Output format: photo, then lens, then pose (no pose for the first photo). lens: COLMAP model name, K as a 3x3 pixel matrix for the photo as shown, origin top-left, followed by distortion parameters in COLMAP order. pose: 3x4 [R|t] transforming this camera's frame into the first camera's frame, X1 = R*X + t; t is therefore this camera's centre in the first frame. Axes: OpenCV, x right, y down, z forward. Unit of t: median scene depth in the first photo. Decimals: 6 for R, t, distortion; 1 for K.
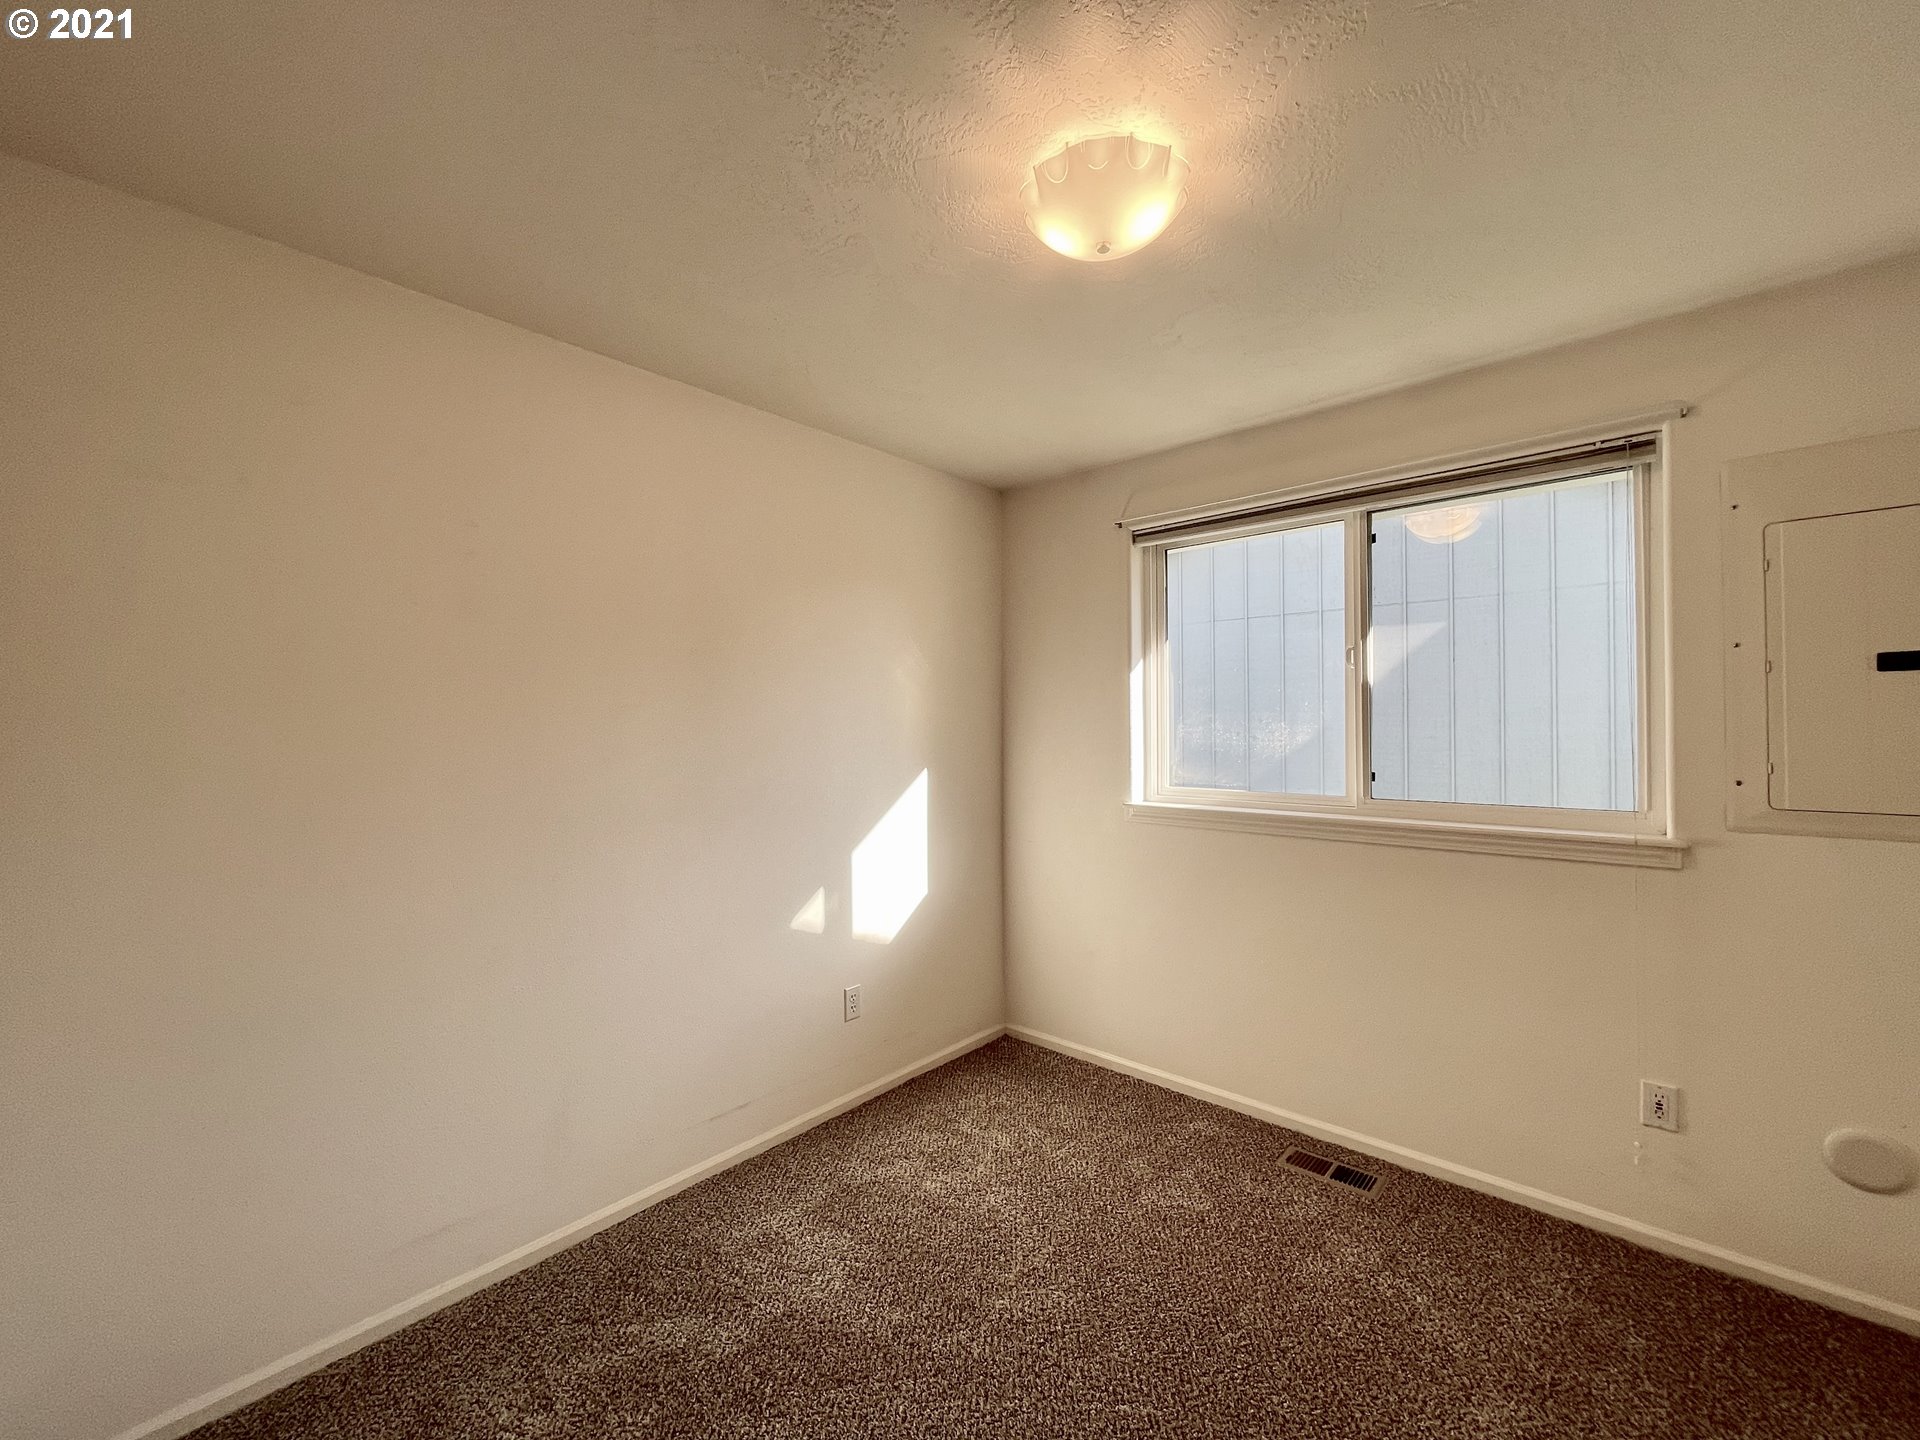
lens RADIAL K [[771.4, 0, 961.6], [0, 771.4, 724.5], [0, 0, 1]] dist [-0.001857, -0.000627]
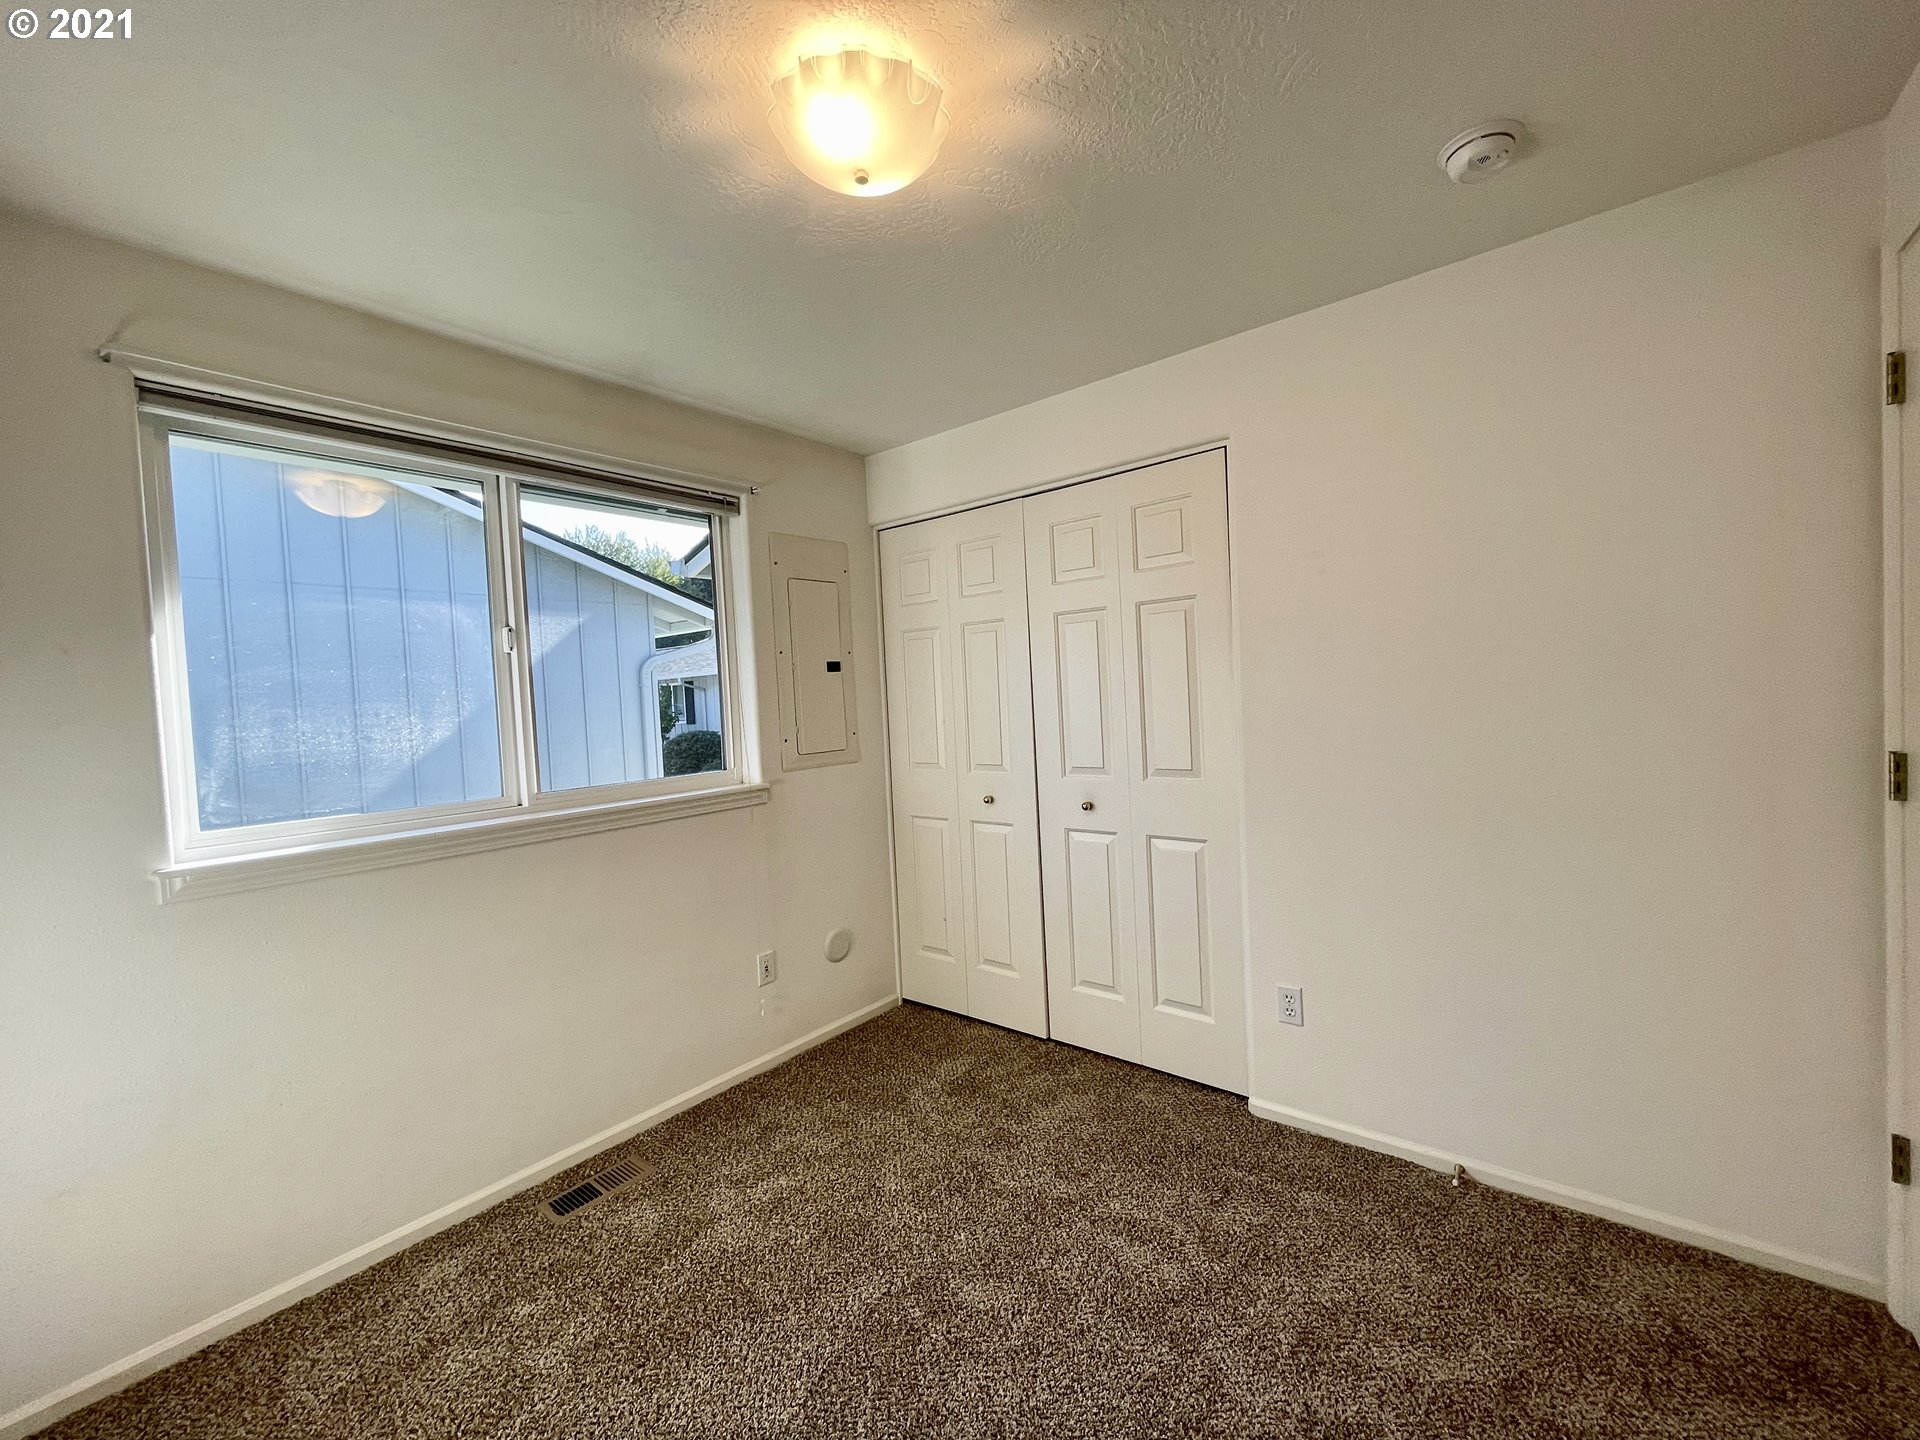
lens RADIAL K [[771.4, 0, 961.6], [0, 771.4, 724.5], [0, 0, 1]] dist [-0.001857, -0.000627]
pose [[-0.047867, -0.028974, 0.998433, -0.467252], [0.046489, 0.998431, 0.031202, 0.008379], [-0.997771, 0.047910, -0.046445, 0.582426]]
